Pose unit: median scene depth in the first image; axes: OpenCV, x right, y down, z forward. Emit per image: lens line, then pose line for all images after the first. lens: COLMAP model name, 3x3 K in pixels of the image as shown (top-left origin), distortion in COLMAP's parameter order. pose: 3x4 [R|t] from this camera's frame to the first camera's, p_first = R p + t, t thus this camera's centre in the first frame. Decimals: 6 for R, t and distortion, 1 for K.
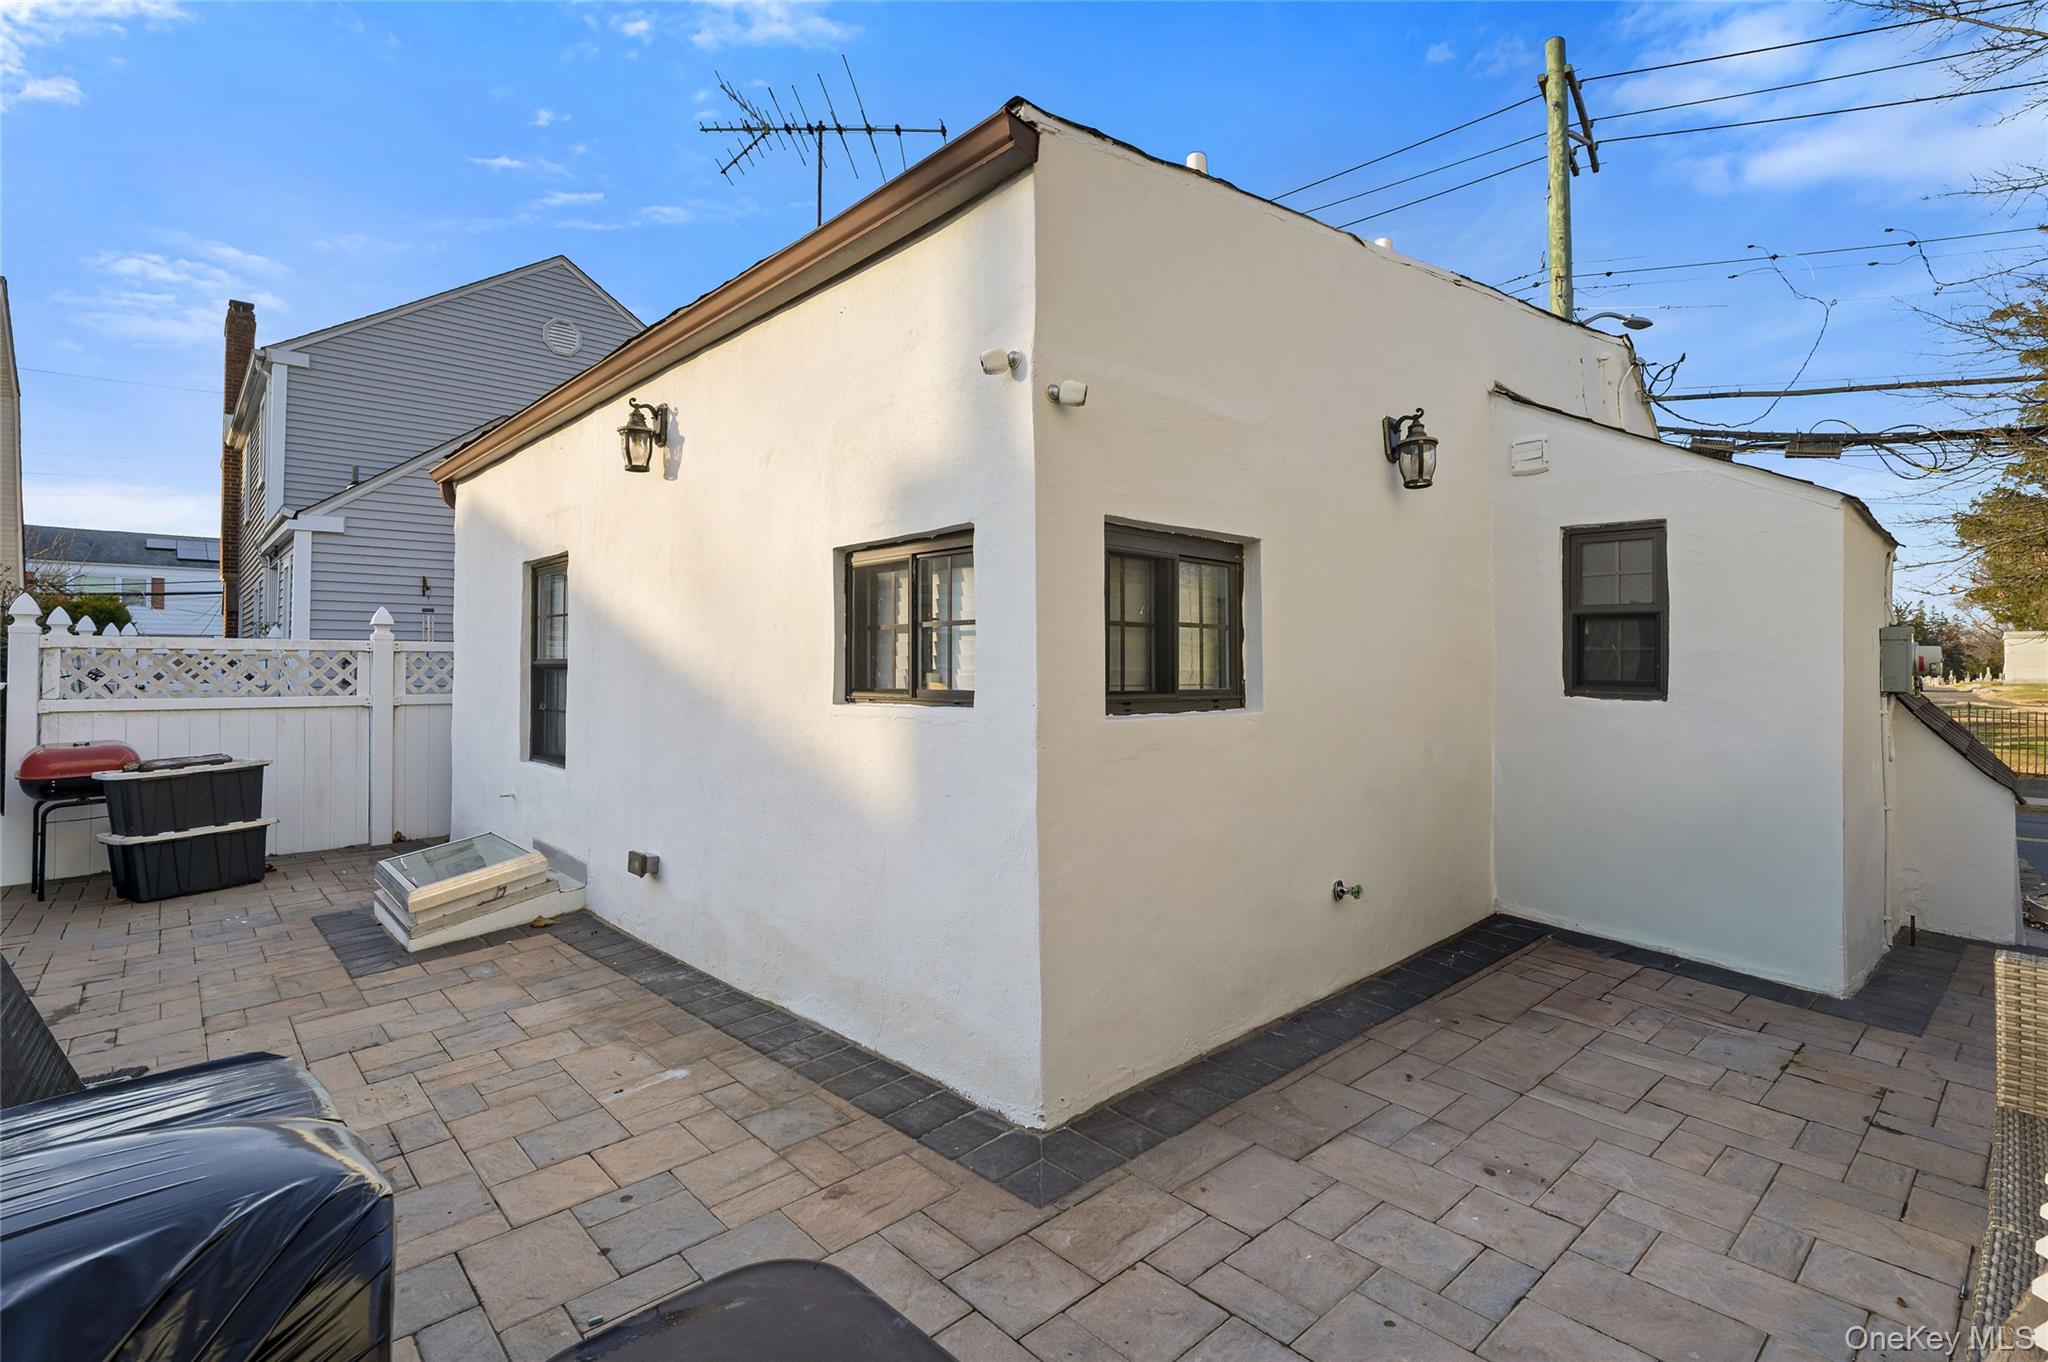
lens RADIAL K [[948.8, 0, 1035.2], [0, 948.8, 650.0], [0, 0, 1]] dist [-0.003791, -0.000380]
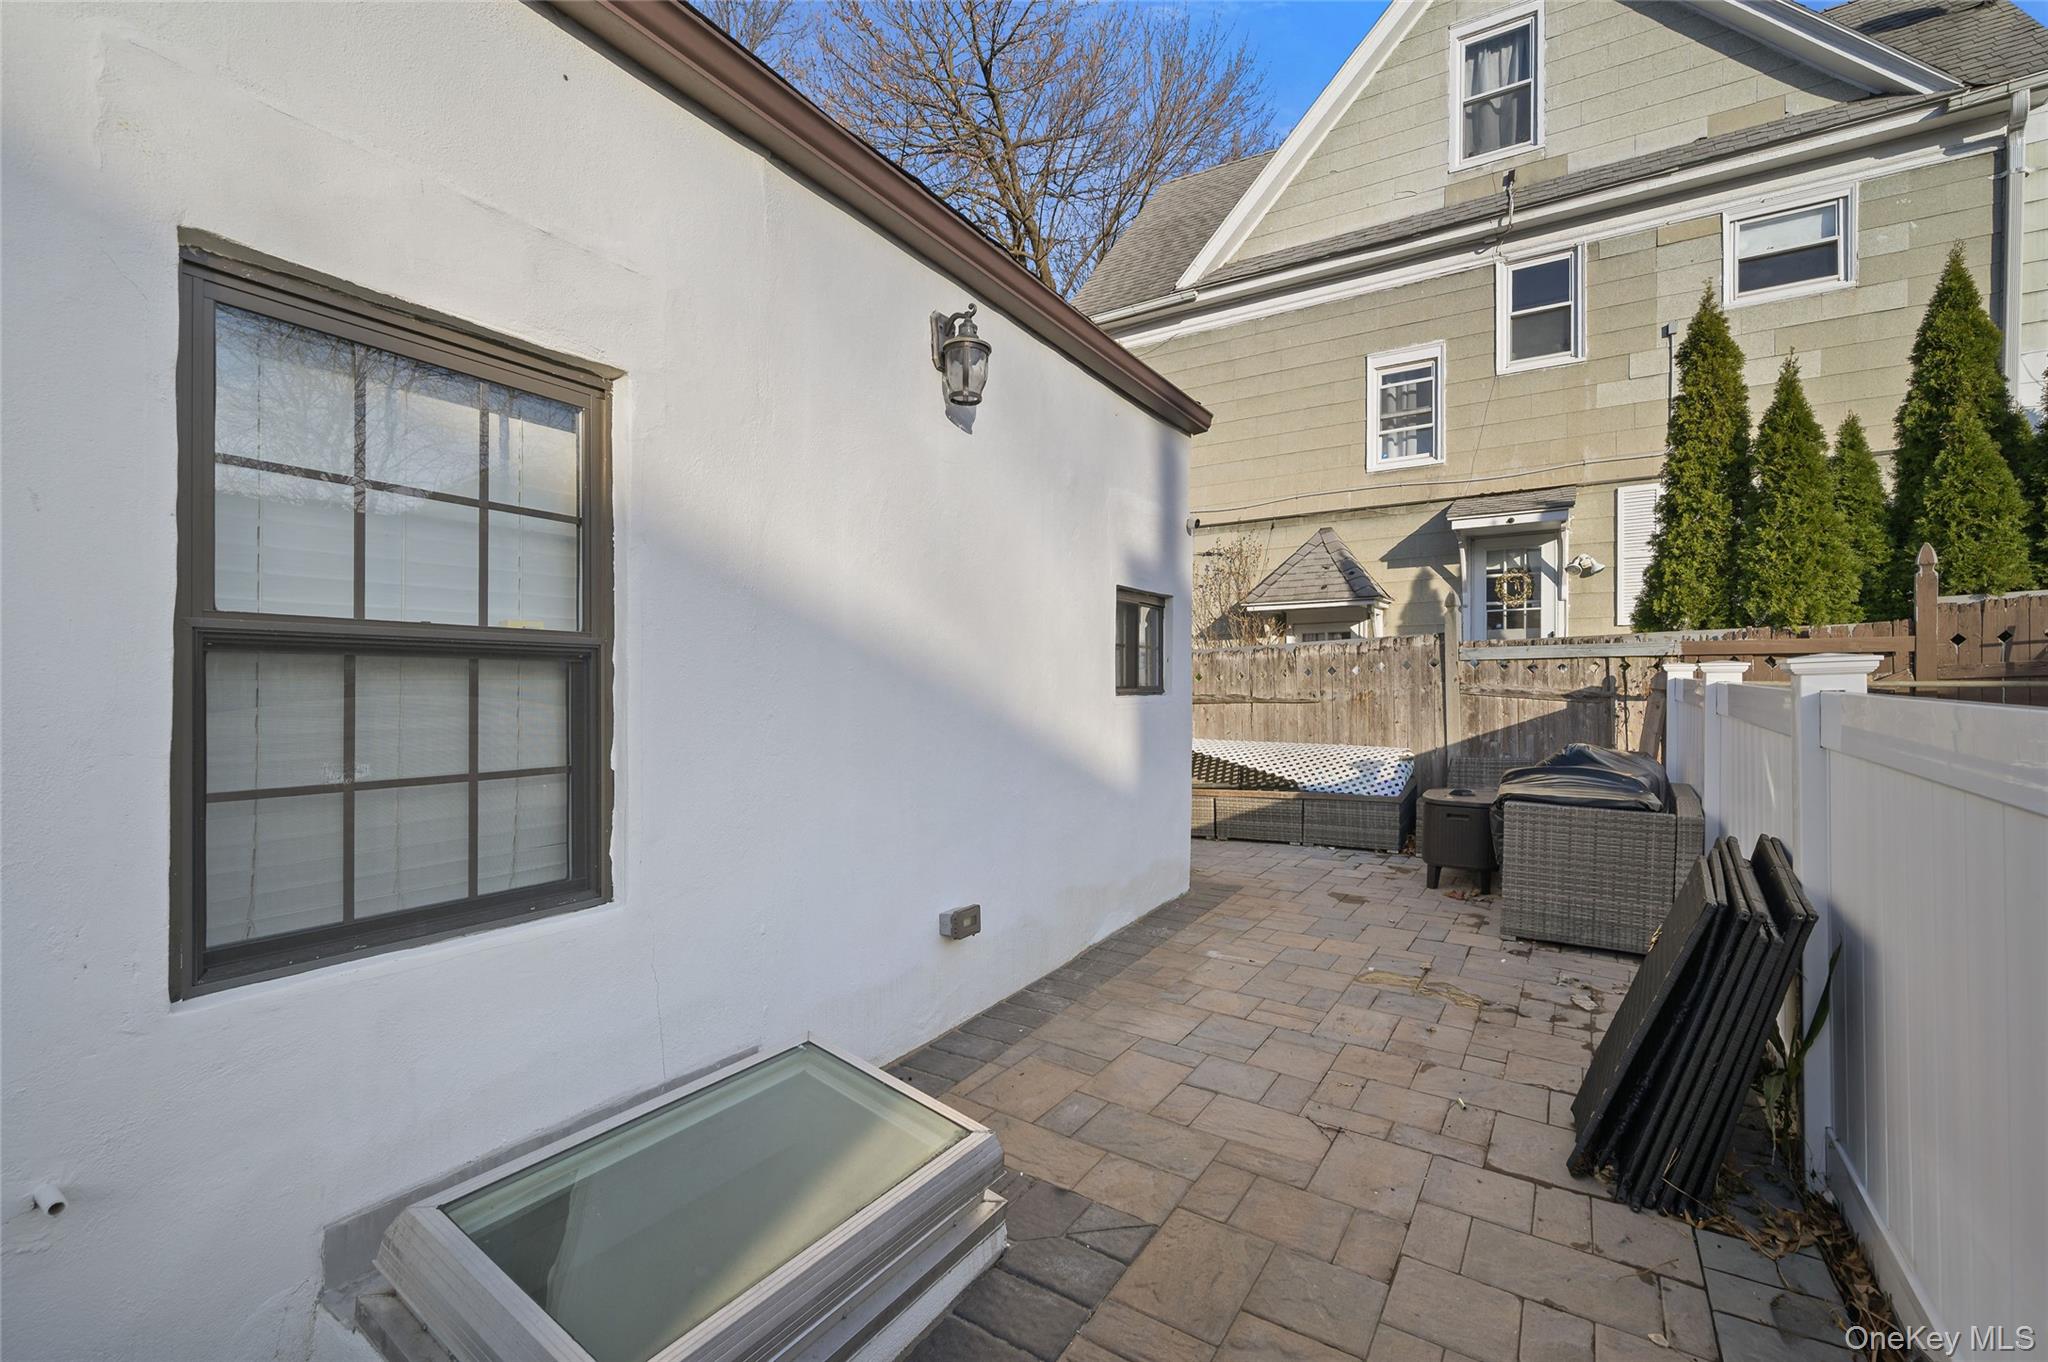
lens RADIAL K [[866.4, 0, 1024.0], [0, 866.4, 681.0], [0, 0, 1]] dist [0.000096, -0.000002]
pose [[-0.236987, 0.003242, 0.971507, -1.625773], [-0.013654, 0.999885, -0.006668, 0.043514], [-0.971417, -0.014845, -0.236916, 1.629645]]
